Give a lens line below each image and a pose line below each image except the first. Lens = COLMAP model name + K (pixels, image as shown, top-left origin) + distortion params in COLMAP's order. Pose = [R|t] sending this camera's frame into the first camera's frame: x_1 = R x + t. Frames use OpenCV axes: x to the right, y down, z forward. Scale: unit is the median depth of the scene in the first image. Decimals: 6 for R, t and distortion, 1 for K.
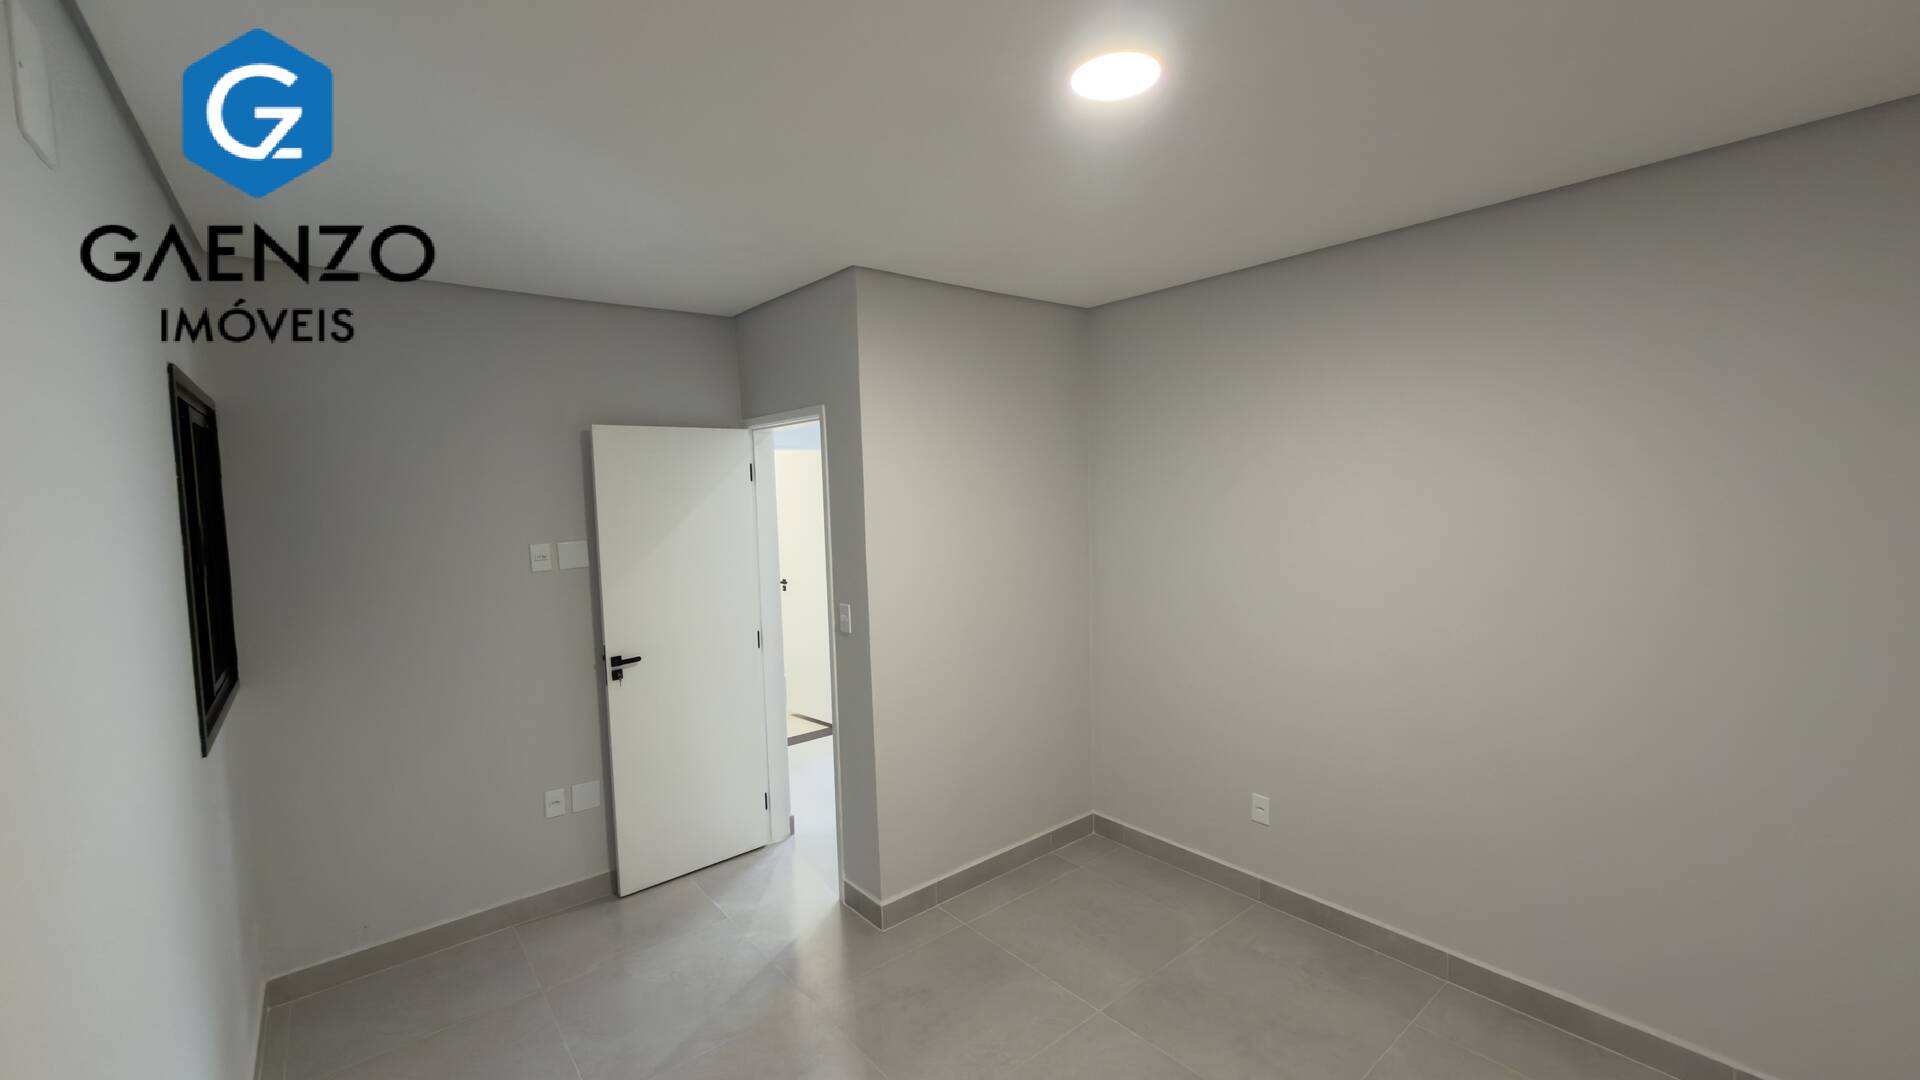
lens RADIAL K [[769.2, 0, 951.2], [0, 769.2, 537.3], [0, 0, 1]] dist [-0.002397, 0.001179]
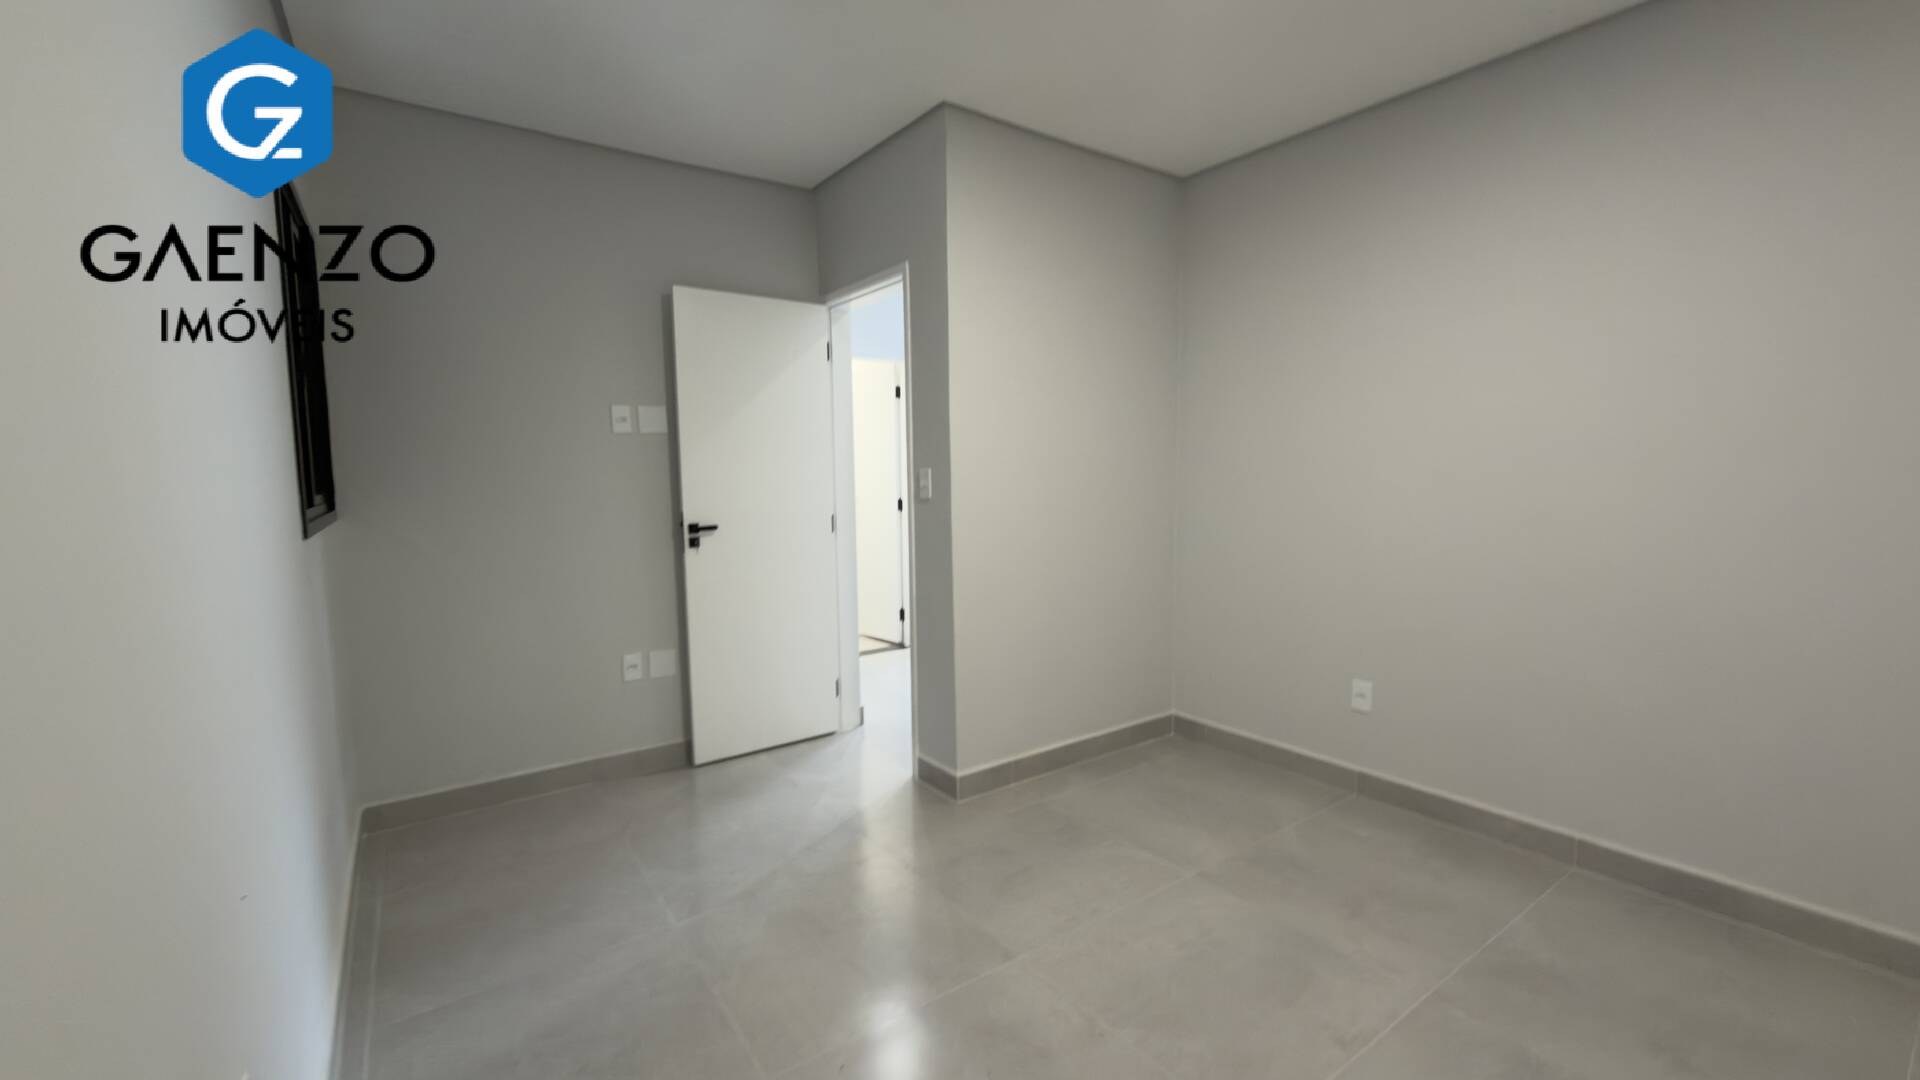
lens RADIAL K [[769.2, 0, 949.2], [0, 769.2, 541.0], [0, 0, 1]] dist [-0.002397, 0.001179]
pose [[0.997199, 0.023398, -0.071036, -0.036214], [-0.021404, 0.999359, 0.028704, 0.144646], [0.071662, -0.027103, 0.997061, 0.033760]]
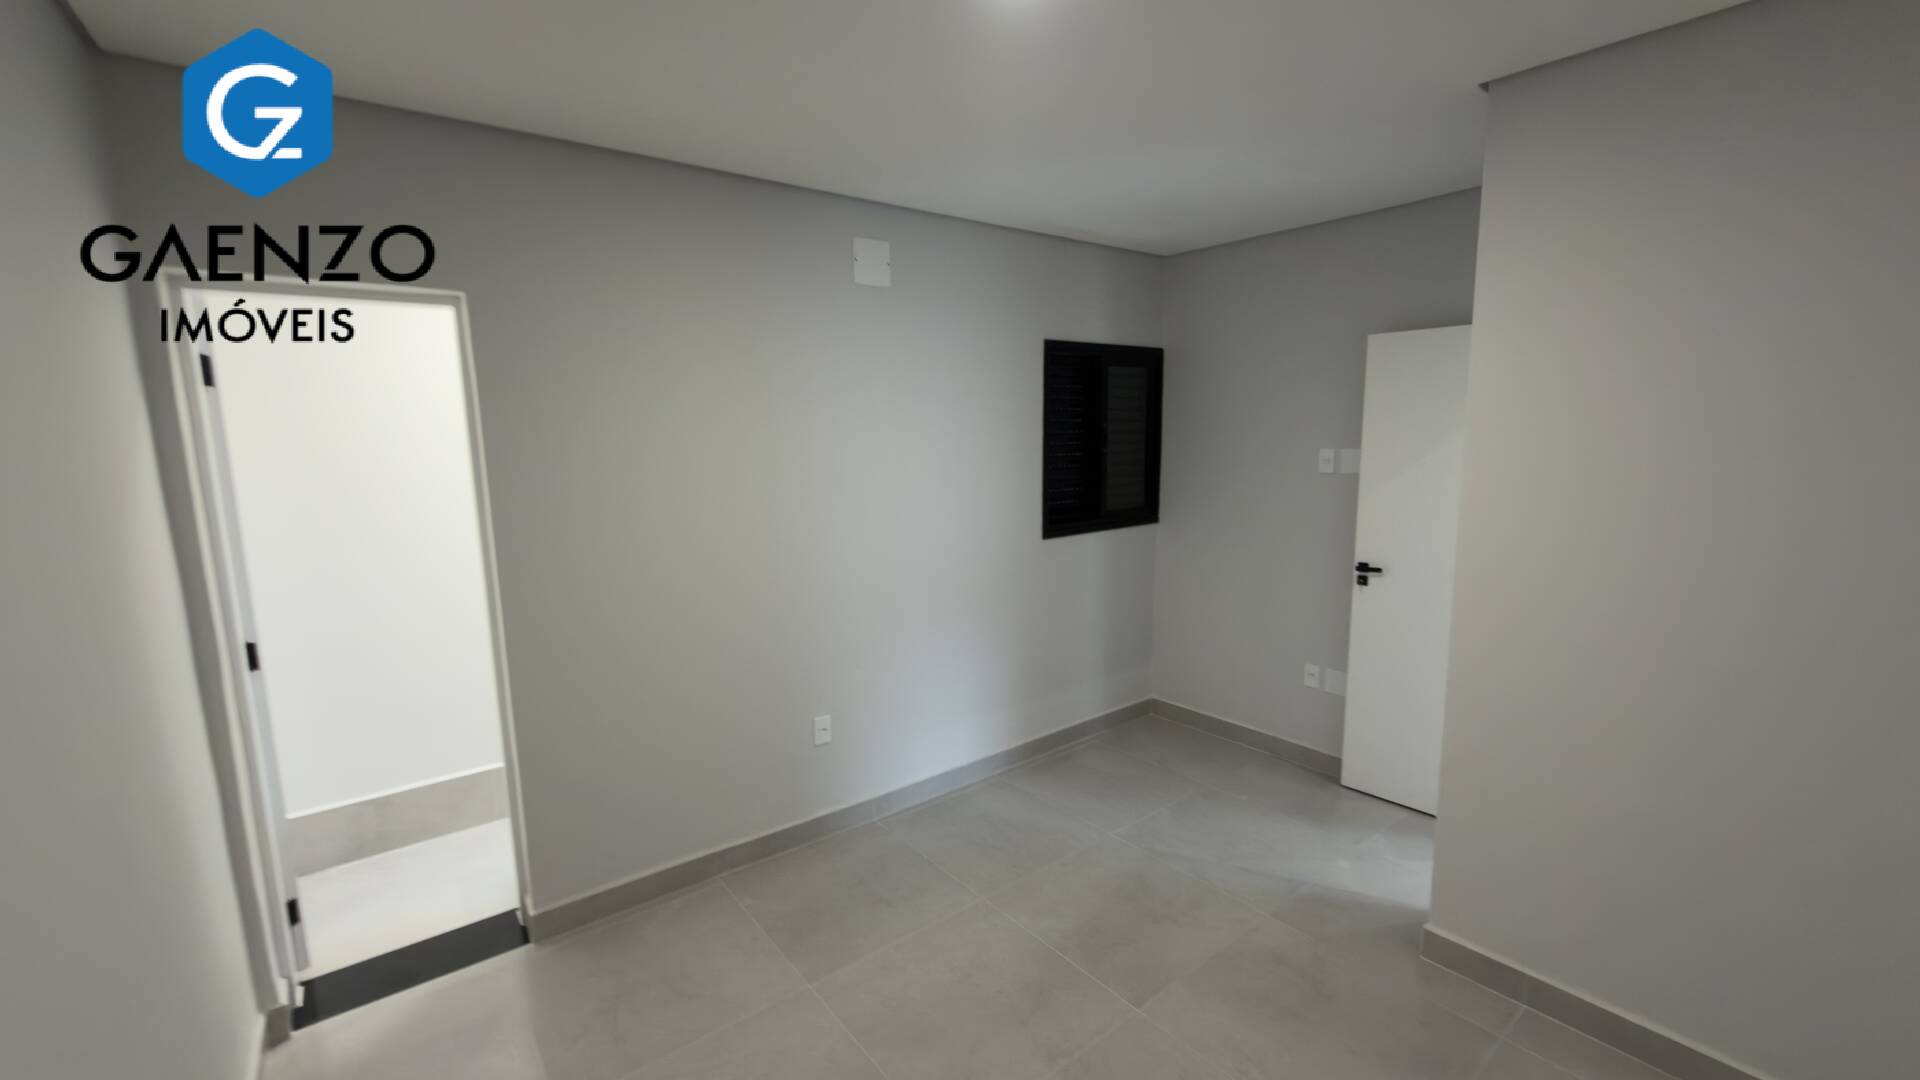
lens RADIAL K [[769.2, 0, 953.1], [0, 769.2, 532.2], [0, 0, 1]] dist [-0.002397, 0.001179]
pose [[-0.028028, 0.160046, -0.986712, 0.605182], [-0.057366, 0.985215, 0.161433, -0.020967], [0.997960, 0.061128, -0.018433, 0.476574]]
